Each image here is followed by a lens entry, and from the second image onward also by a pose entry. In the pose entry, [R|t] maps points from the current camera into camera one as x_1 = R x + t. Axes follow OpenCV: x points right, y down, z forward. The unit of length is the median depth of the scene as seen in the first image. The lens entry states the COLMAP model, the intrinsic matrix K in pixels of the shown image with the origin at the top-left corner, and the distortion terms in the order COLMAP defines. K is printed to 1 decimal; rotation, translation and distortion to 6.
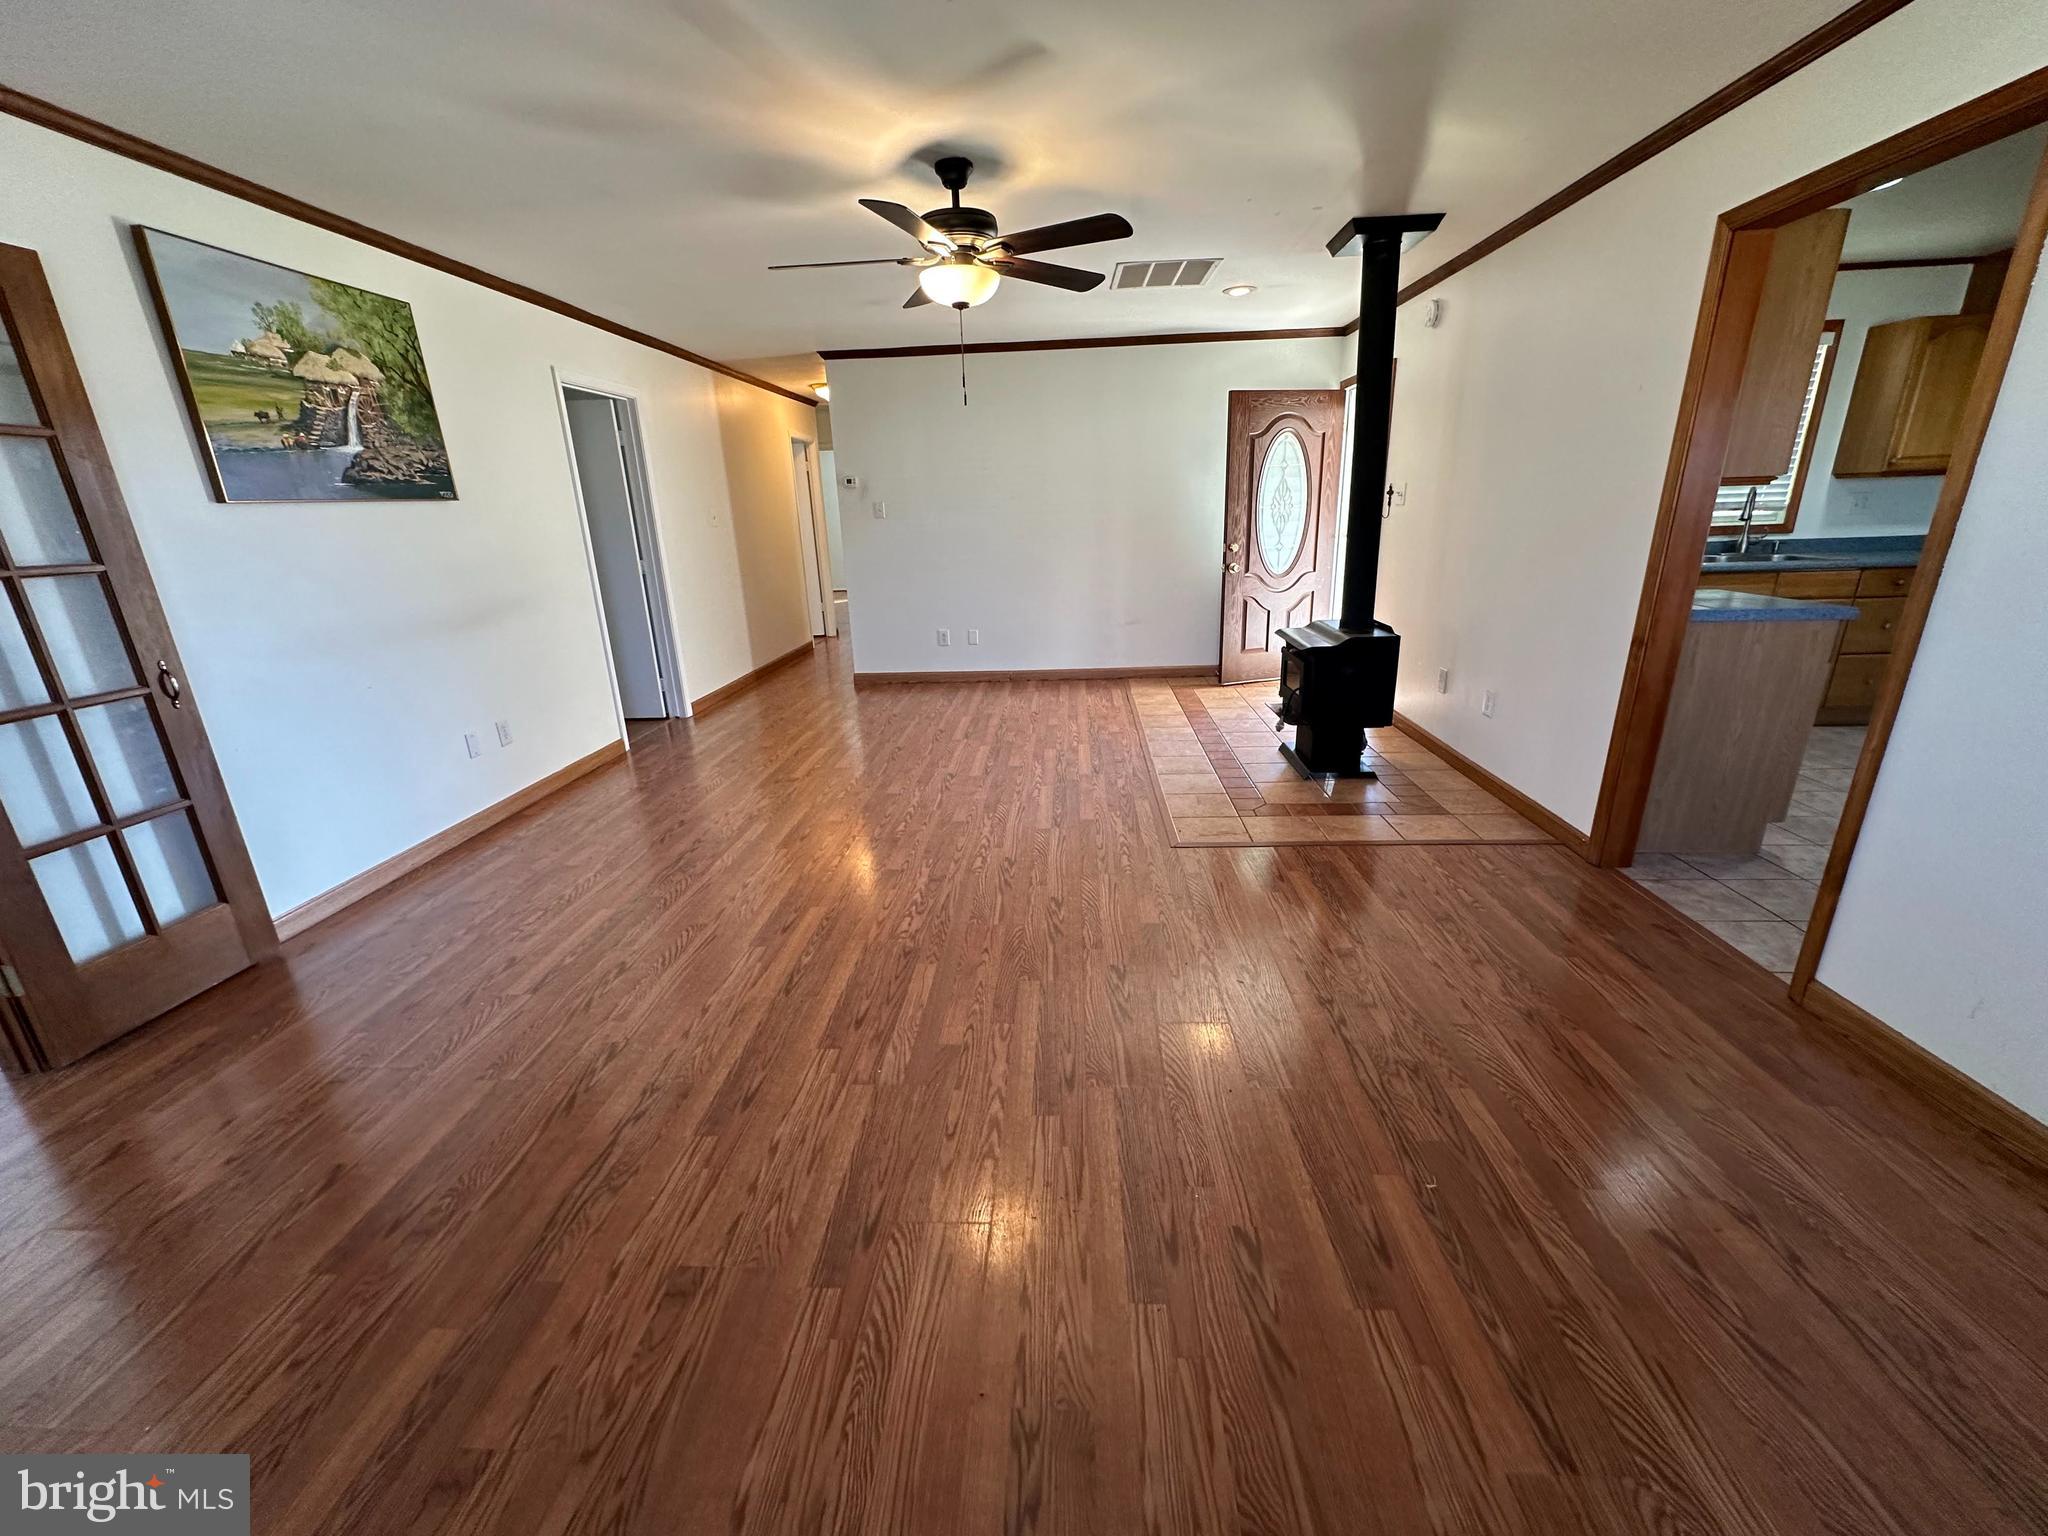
lens RADIAL K [[810.8, 0, 1024.5], [0, 810.8, 769.9], [0, 0, 1]] dist [-0.004272, 0.000848]
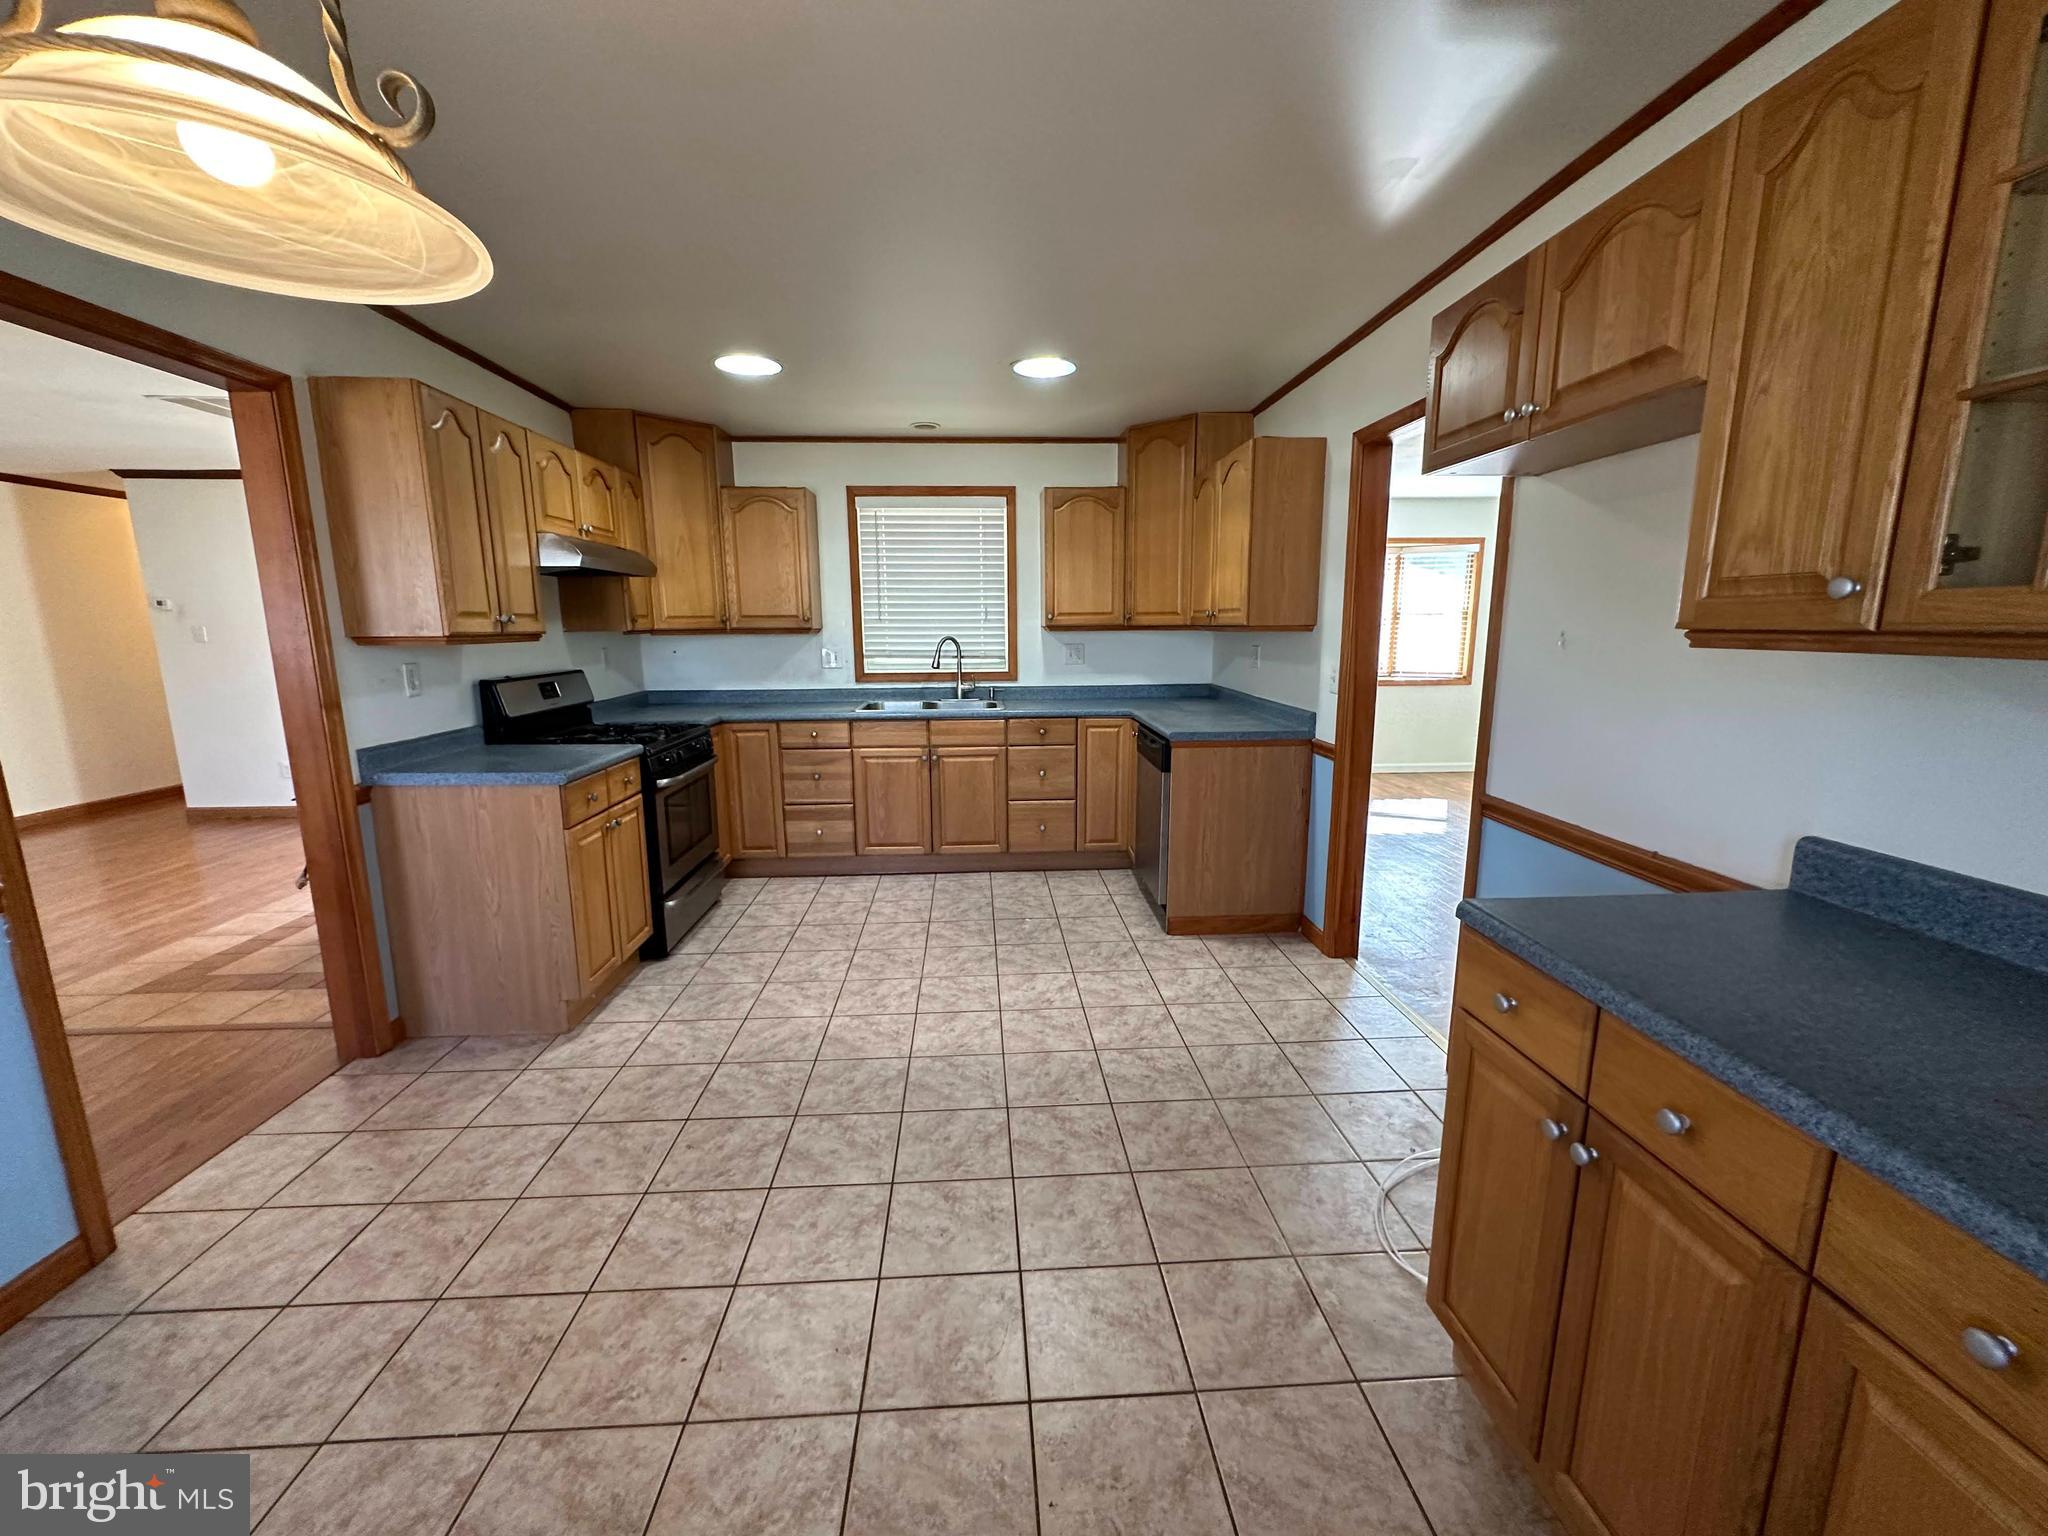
lens RADIAL K [[810.8, 0, 1025.8], [0, 810.8, 774.8], [0, 0, 1]] dist [-0.004272, 0.000848]
pose [[0.992932, 0.005863, 0.118537, 1.229154], [0.009827, 0.991287, -0.131352, -0.056783], [-0.118275, 0.131588, 0.984223, -0.001702]]
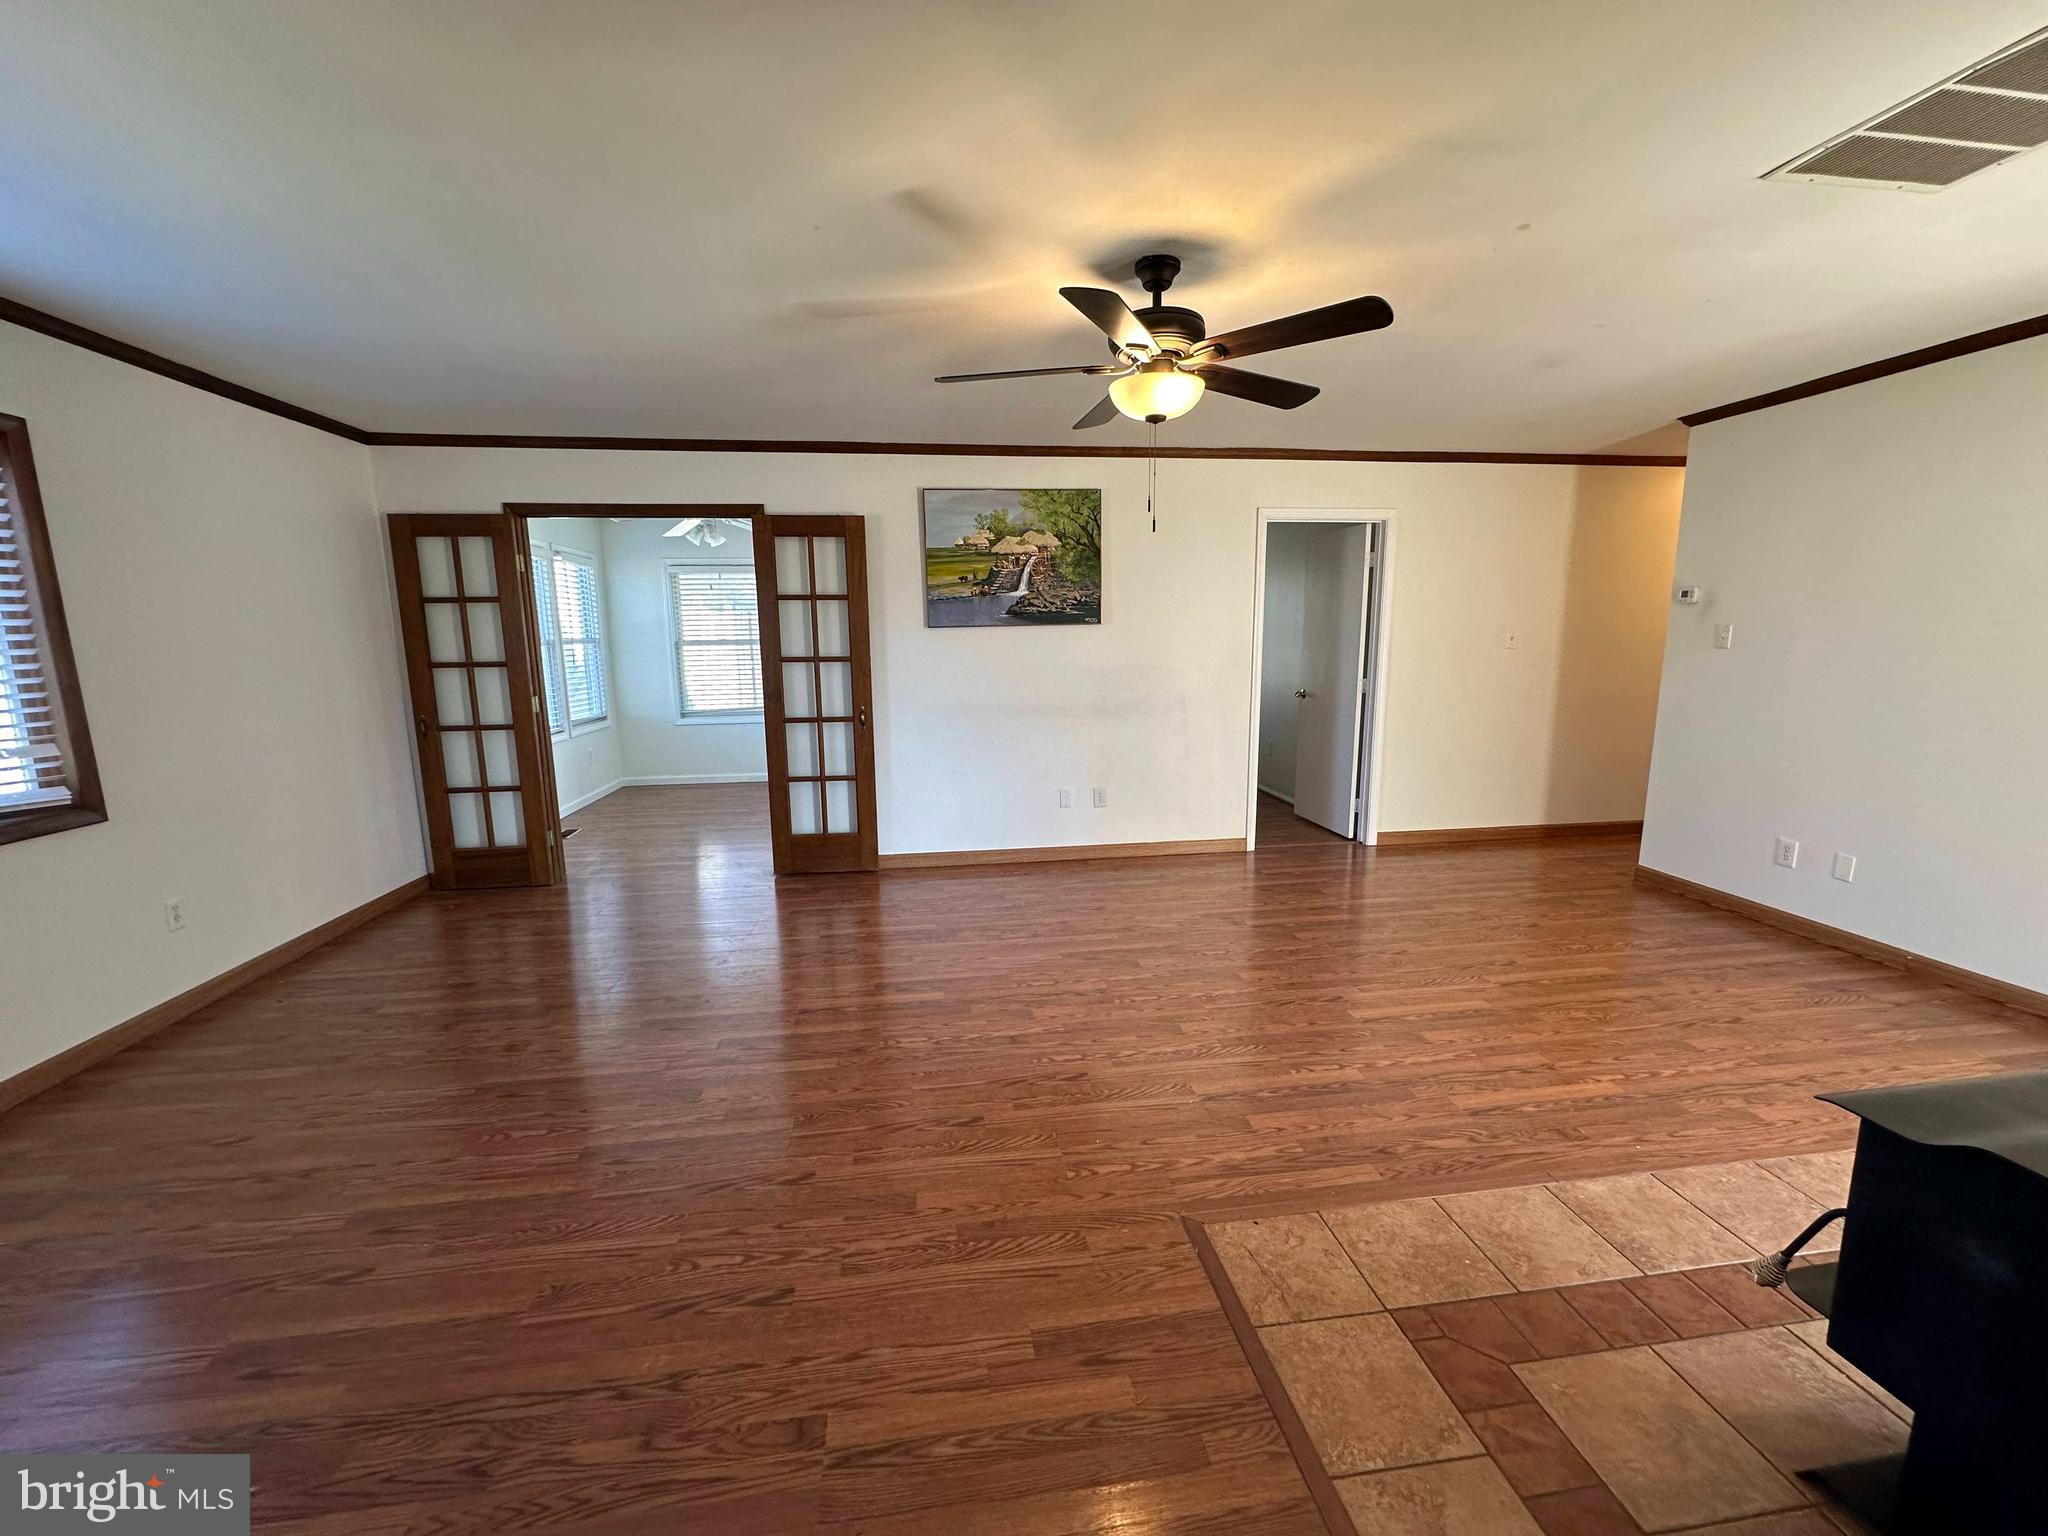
lens RADIAL K [[810.8, 0, 1022.0], [0, 810.8, 772.2], [0, 0, 1]] dist [-0.004272, 0.000848]
pose [[0.191690, 0.195214, -0.961845, 0.670295], [-0.299846, 0.944812, 0.131999, -0.256883], [0.934531, 0.263102, 0.239645, 0.663915]]
